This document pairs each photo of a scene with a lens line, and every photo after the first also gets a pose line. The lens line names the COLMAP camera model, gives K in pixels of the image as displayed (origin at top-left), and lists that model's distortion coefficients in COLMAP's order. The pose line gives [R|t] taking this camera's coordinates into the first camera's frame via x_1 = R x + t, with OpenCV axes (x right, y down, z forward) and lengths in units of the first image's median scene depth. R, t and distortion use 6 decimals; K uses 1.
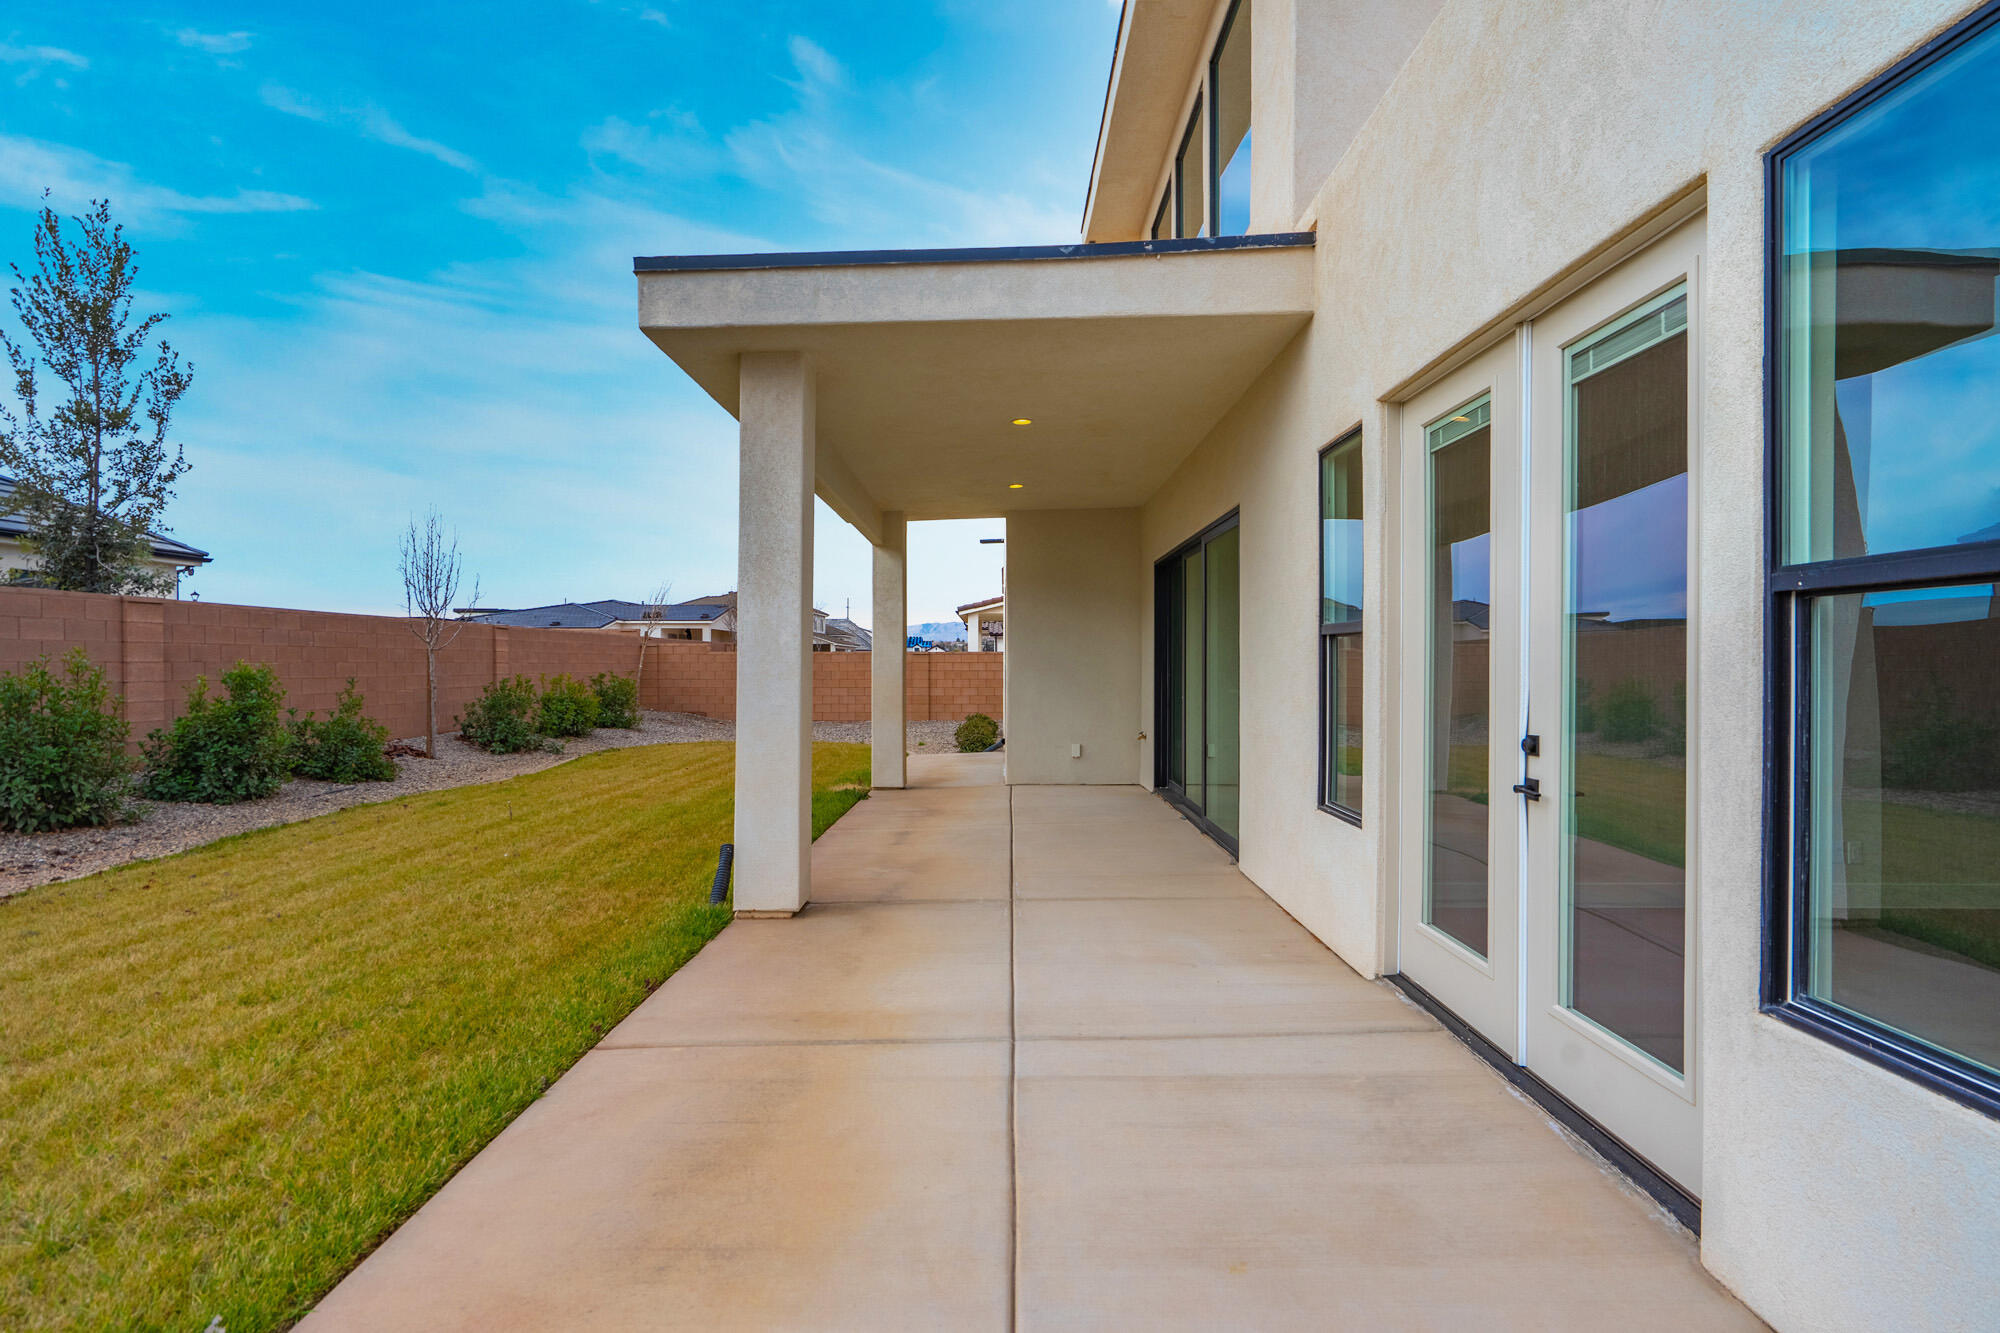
lens RADIAL K [[913.9, 0, 1000.0], [0, 913.9, 666.5], [0, 0, 1]] dist [0.000592, 0.000157]
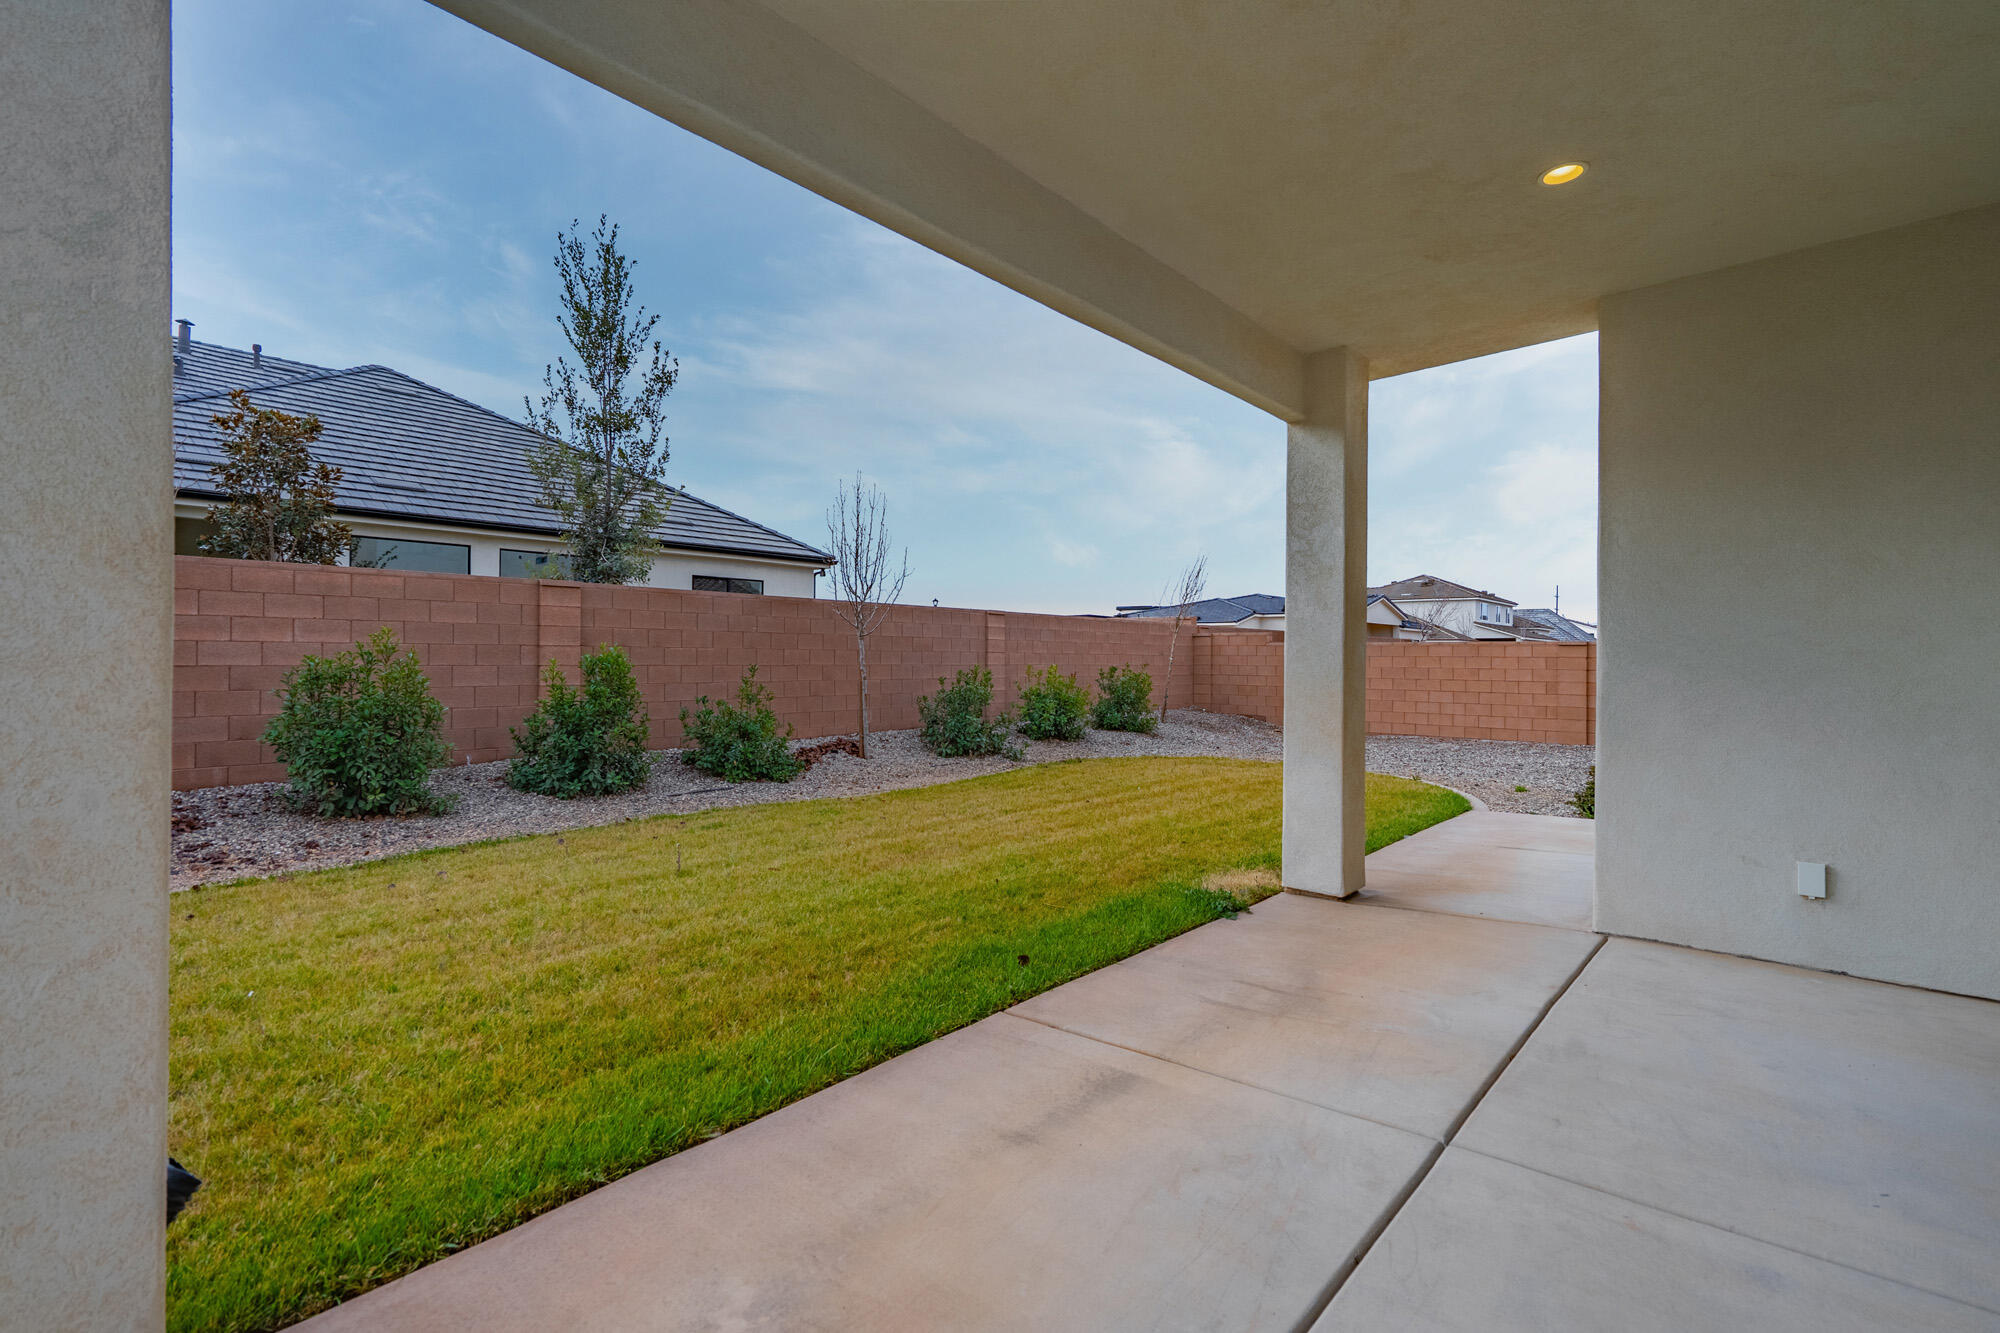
lens RADIAL K [[918.6, 0, 998.2], [0, 918.6, 657.7], [0, 0, 1]] dist [0.012977, 0.000237]
pose [[0.757894, 0.008224, -0.652326, 0.065488], [-0.011882, 0.999929, -0.001199, 0.002573], [0.652270, 0.008659, 0.757937, 0.404758]]
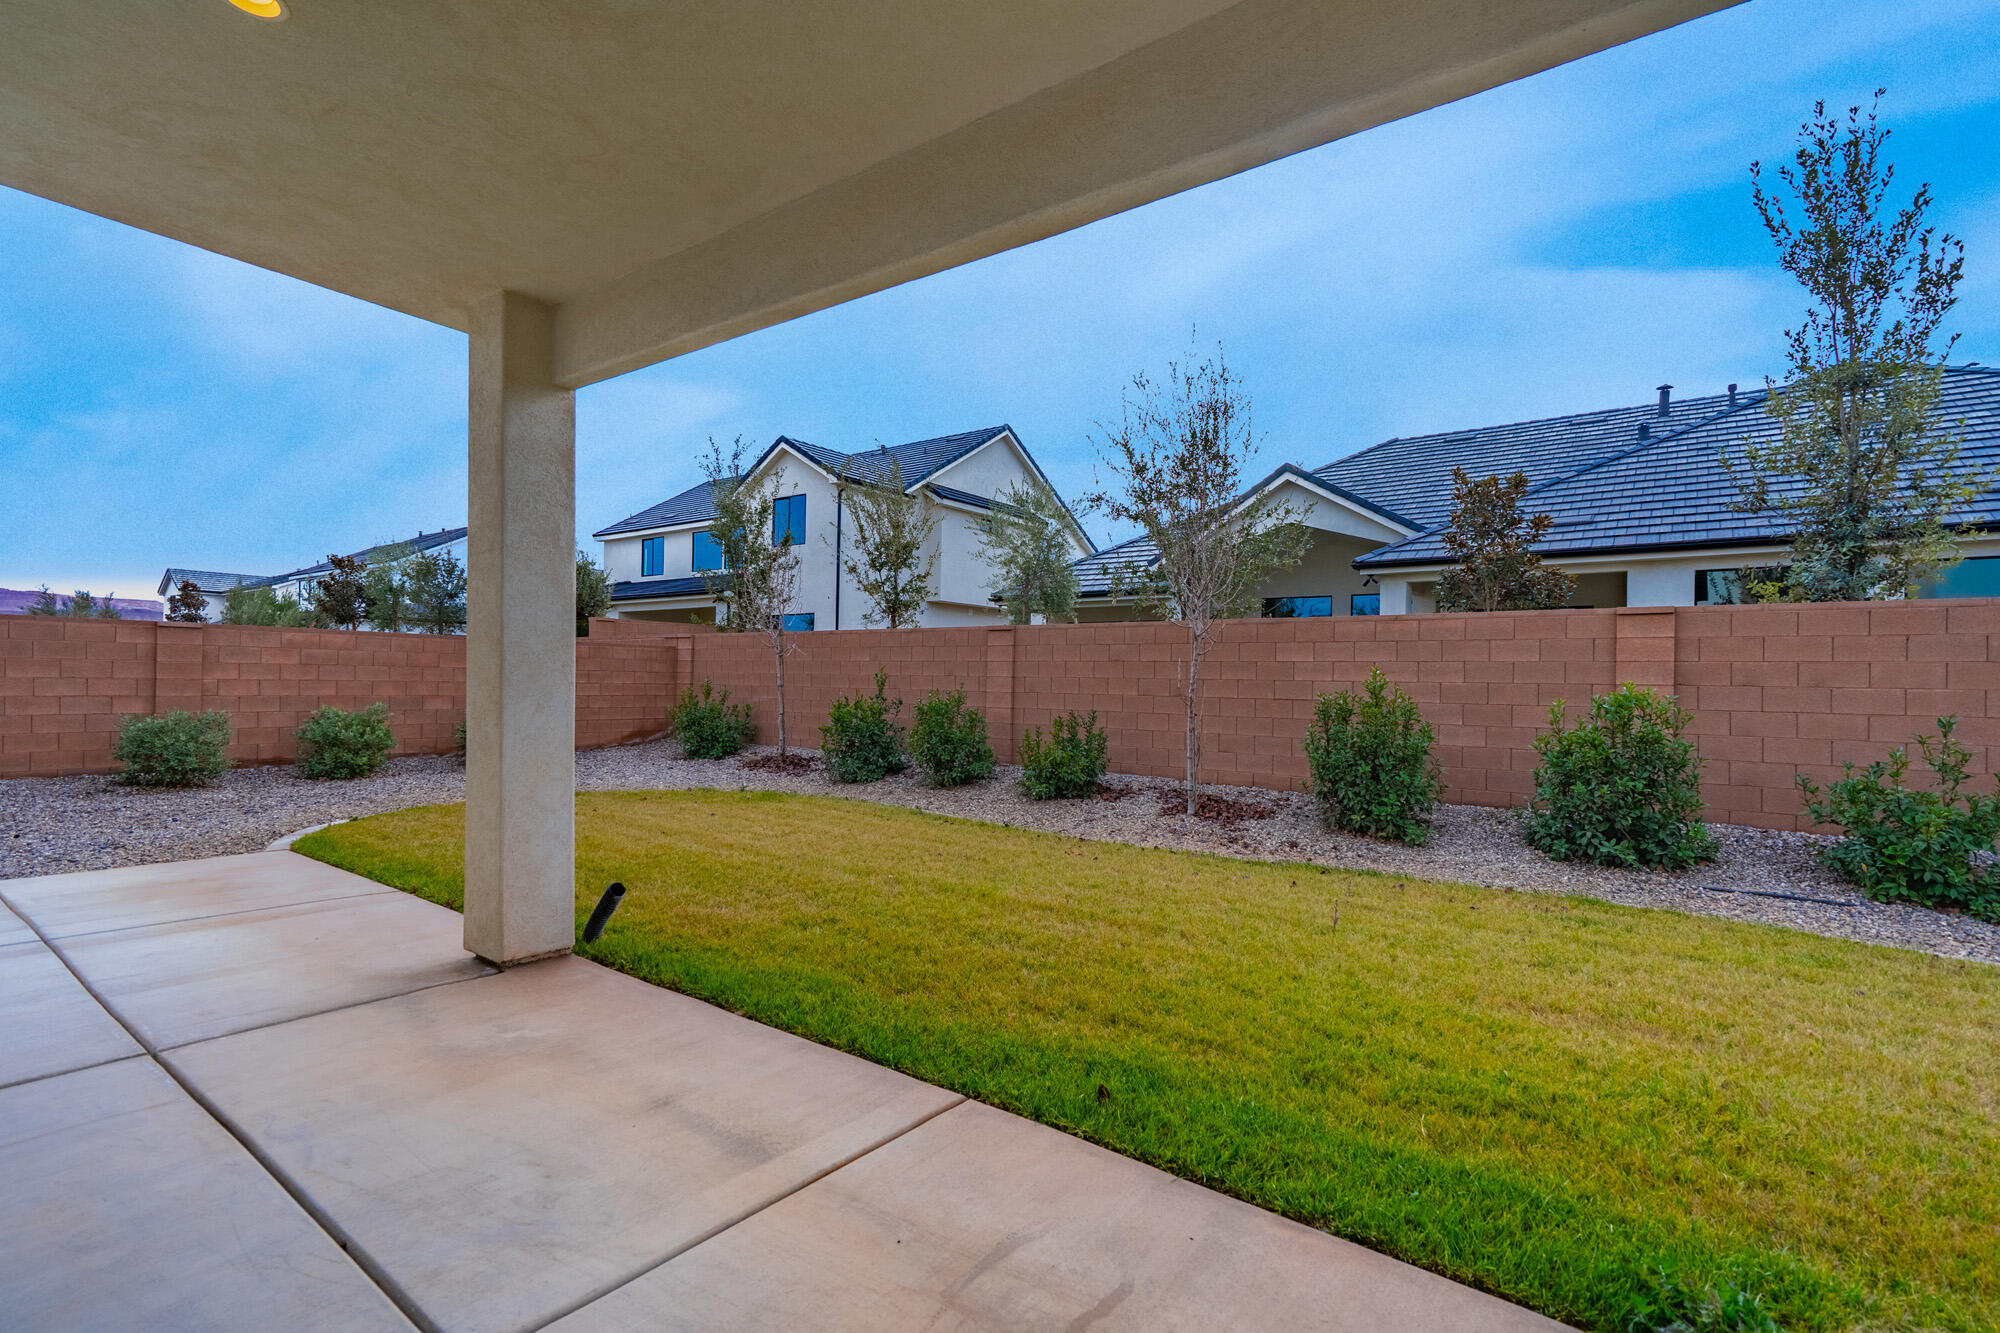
lens RADIAL K [[927.9, 0, 1002.4], [0, 927.9, 683.0], [0, 0, 1]] dist [0.015683, -0.000183]
pose [[-0.595403, -0.005805, -0.803406, 0.077279], [-0.018391, 0.999810, 0.006406, -0.001308], [0.803216, 0.018589, -0.595397, 0.792035]]
